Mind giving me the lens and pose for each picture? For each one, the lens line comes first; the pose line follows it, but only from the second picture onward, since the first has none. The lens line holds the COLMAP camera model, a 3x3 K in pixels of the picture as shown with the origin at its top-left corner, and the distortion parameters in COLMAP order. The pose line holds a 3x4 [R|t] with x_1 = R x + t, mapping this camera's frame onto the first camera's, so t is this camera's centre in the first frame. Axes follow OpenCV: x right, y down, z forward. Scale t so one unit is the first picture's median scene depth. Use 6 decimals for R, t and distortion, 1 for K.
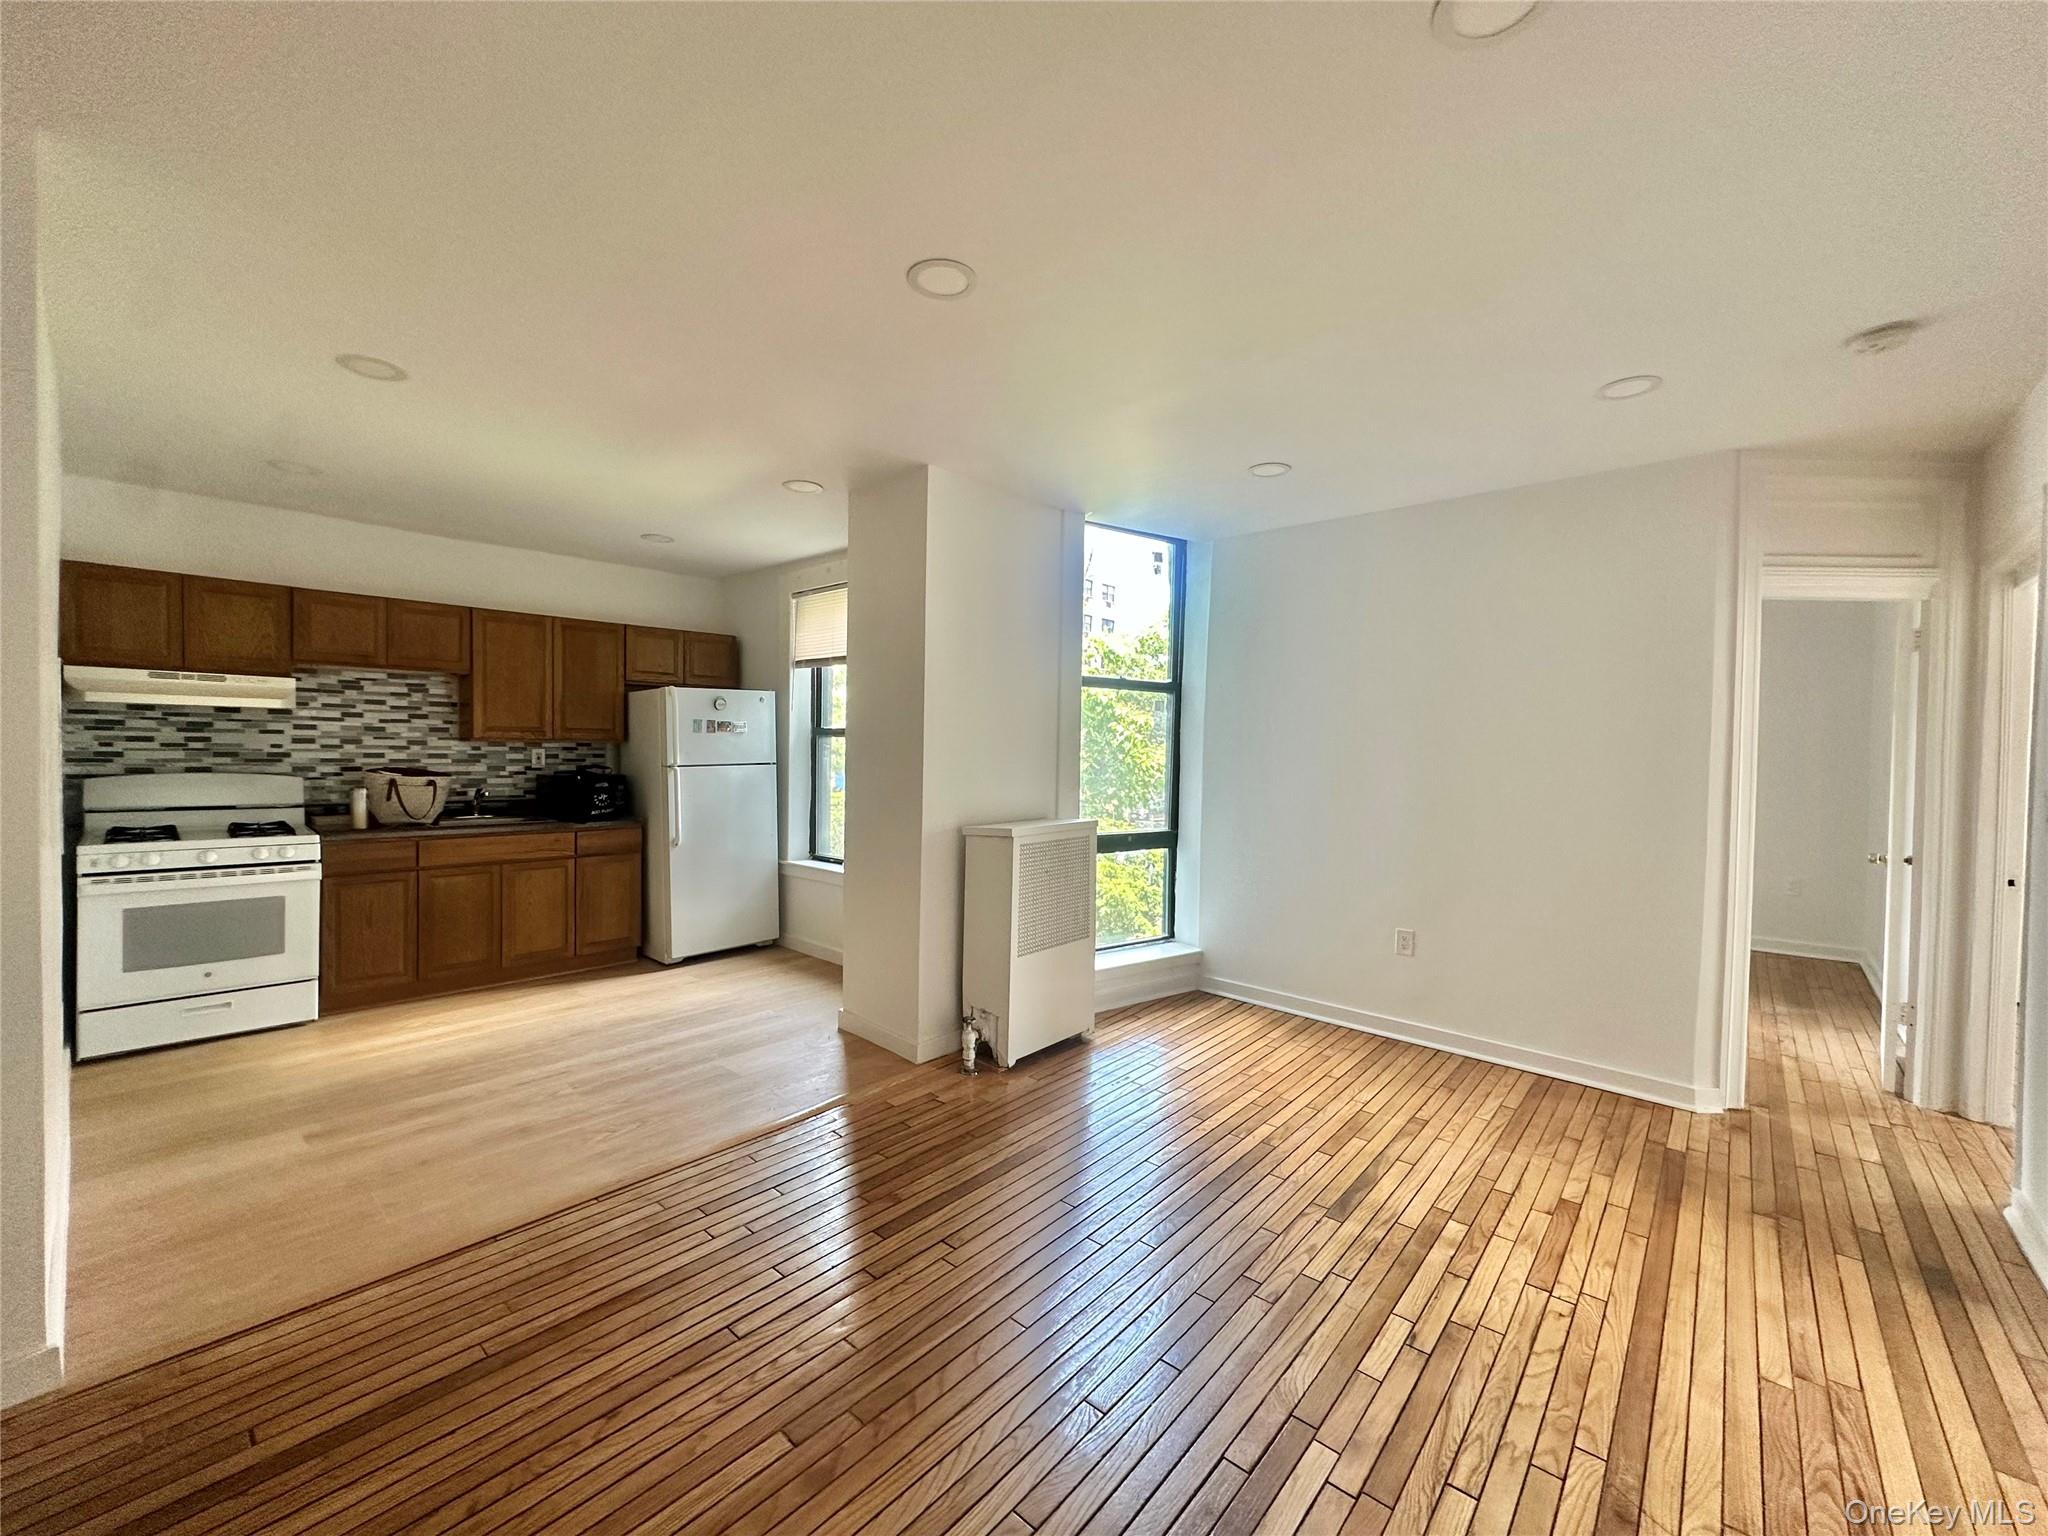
lens RADIAL K [[816.3, 0, 1024.4], [0, 816.3, 766.5], [0, 0, 1]] dist [-0.006262, 0.002619]
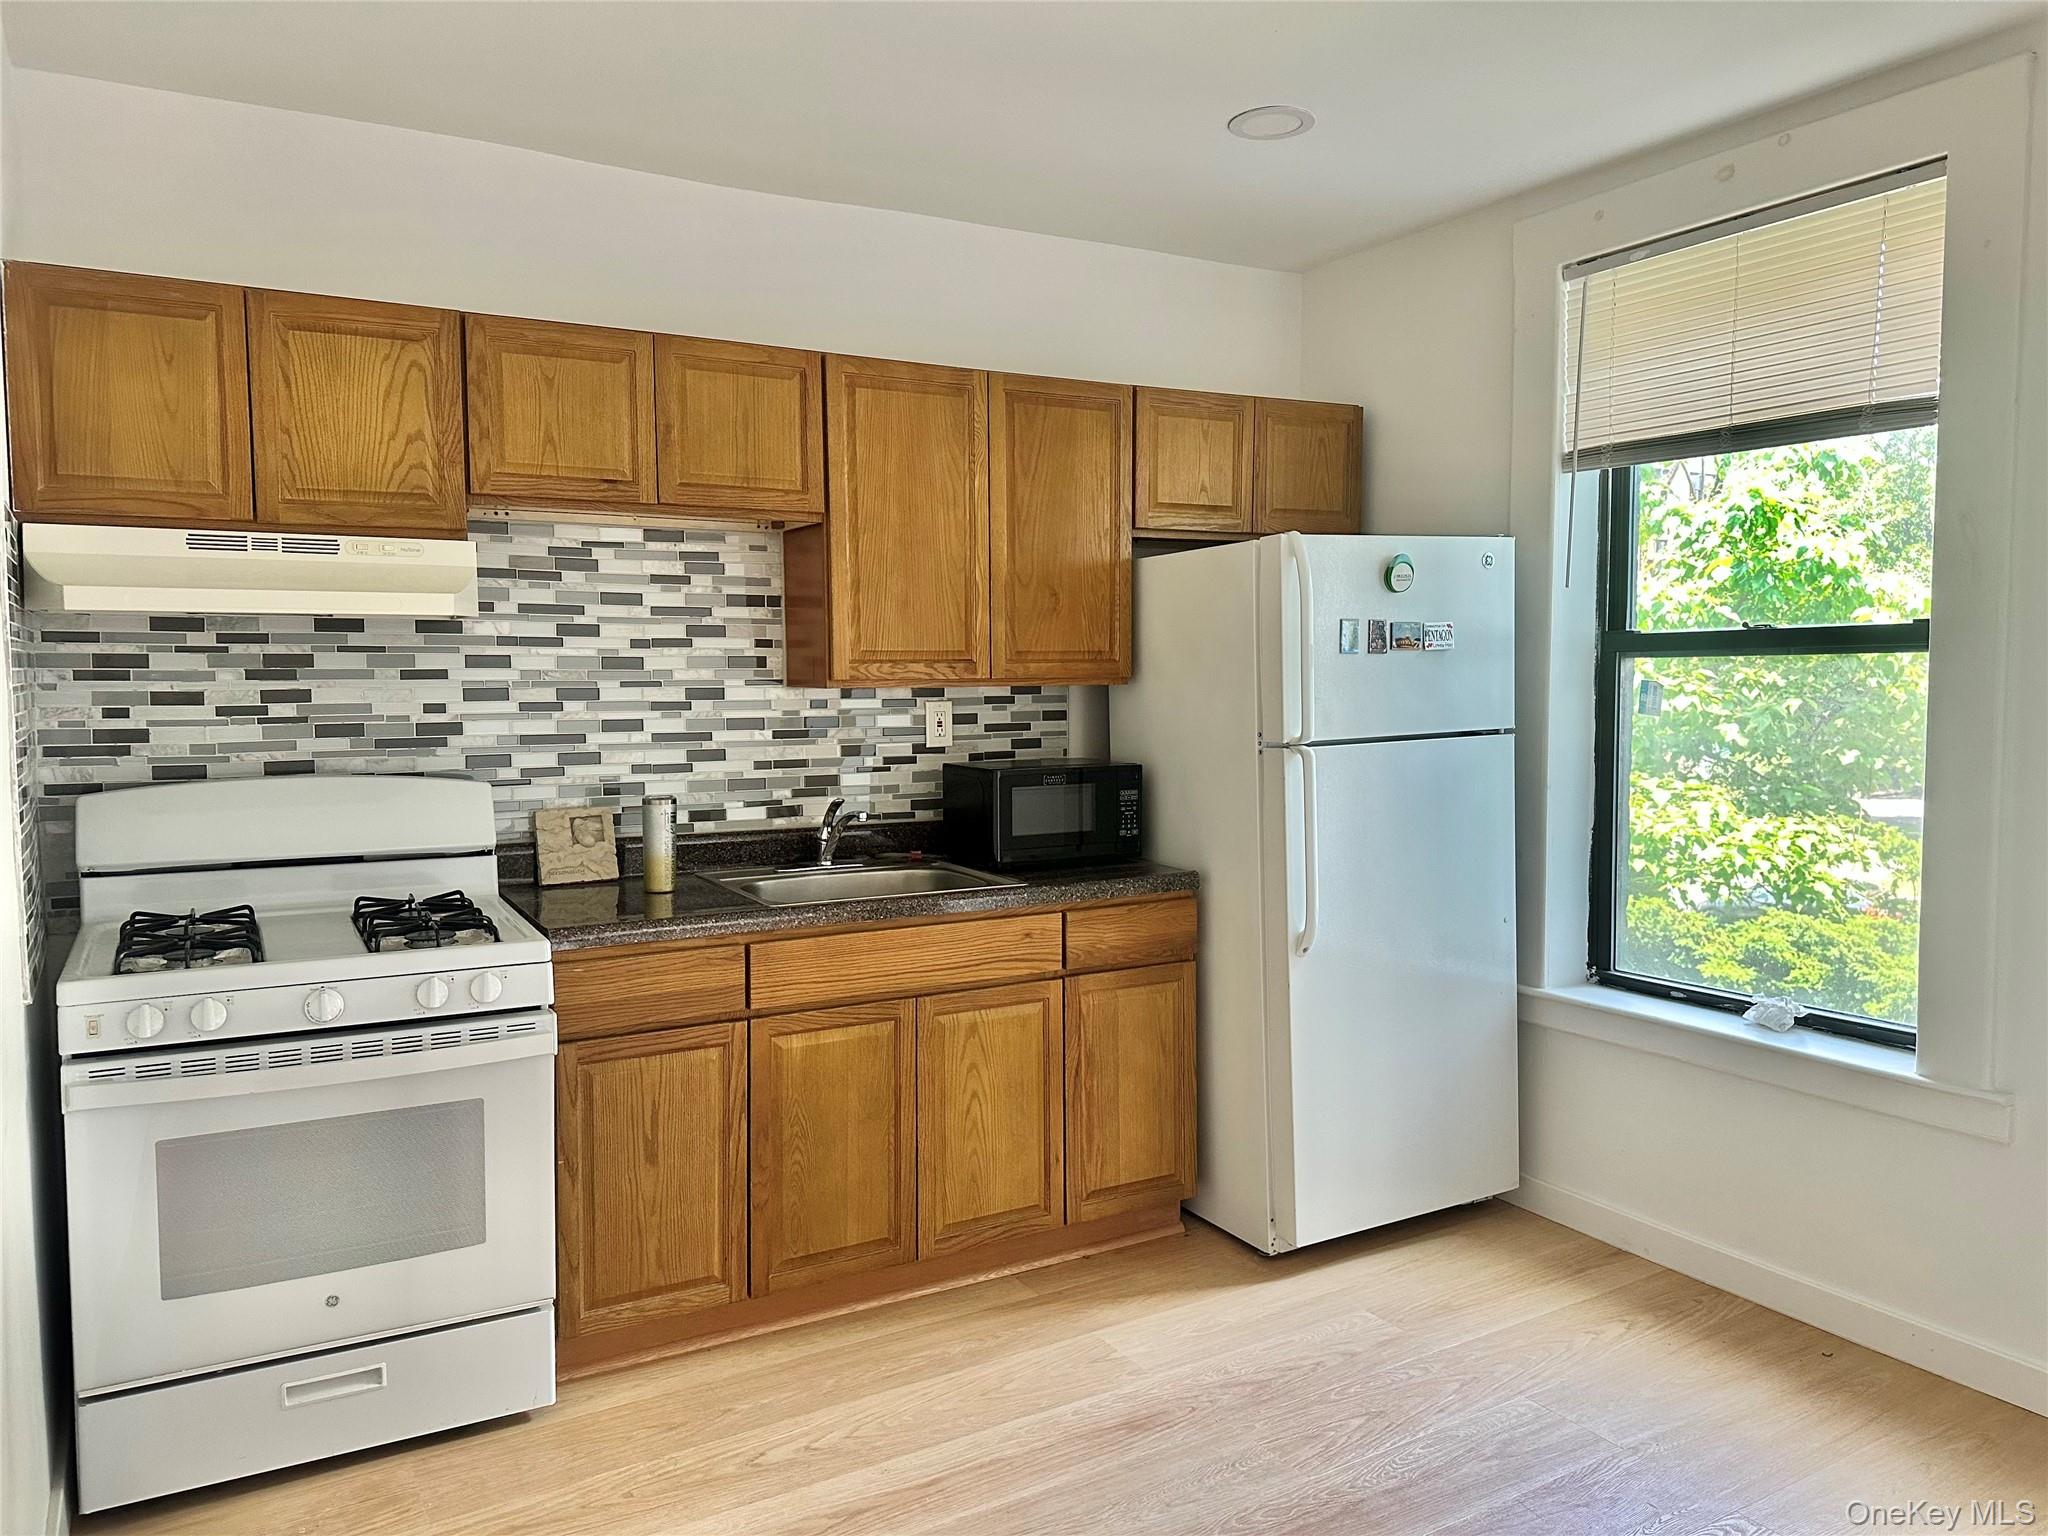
lens RADIAL K [[1428.2, 0, 1036.2], [0, 1428.2, 762.9], [0, 0, 1]] dist [0.055612, -0.069326]
pose [[0.955149, -0.000106, -0.296125, -0.391142], [0.012551, 0.999116, 0.040124, -0.022363], [0.295859, -0.042041, 0.954306, 0.369208]]
